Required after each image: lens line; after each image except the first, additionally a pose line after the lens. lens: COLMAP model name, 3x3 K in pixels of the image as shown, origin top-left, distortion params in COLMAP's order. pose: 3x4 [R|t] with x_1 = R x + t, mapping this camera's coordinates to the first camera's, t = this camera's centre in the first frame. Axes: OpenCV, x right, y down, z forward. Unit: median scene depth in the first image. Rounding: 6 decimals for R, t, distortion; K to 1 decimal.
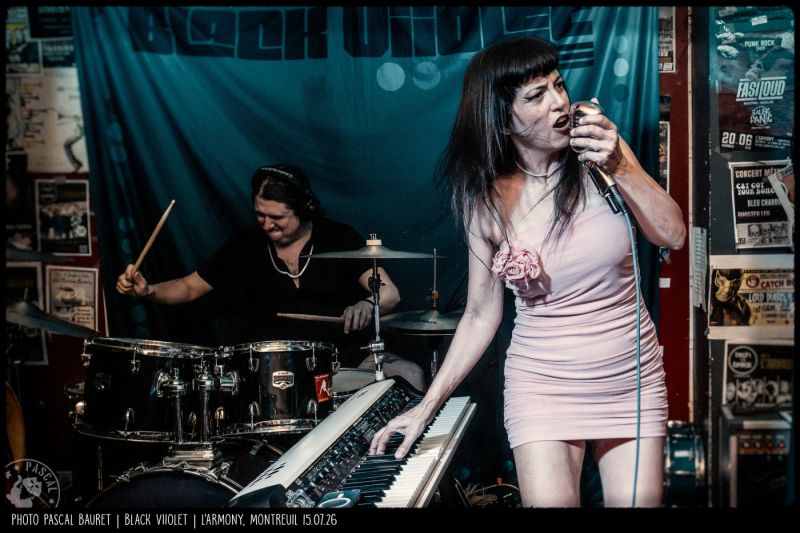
lens RADIAL K [[961.3, 0, 515.4], [0, 961.3, 311.5], [0, 0, 1]] dist [-0.008121, 0.000000]
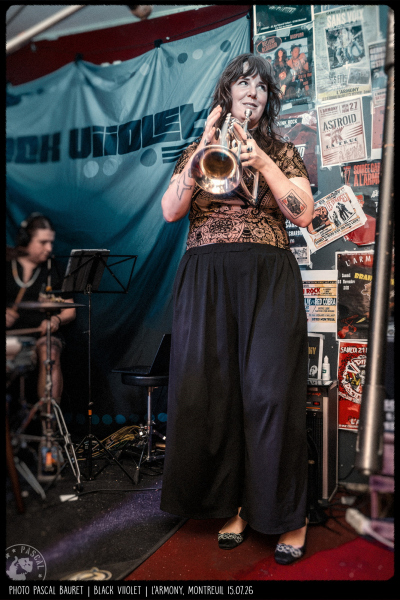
lens RADIAL K [[578.2, 0, 201.0], [0, 578.2, 327.8], [0, 0, 1]] dist [-0.003970, 0.000000]
pose [[0.944083, 0.035319, -0.327812, 0.415954], [-0.061855, 0.995566, -0.070875, 0.091805], [0.323855, 0.087188, 0.942081, 0.170259]]
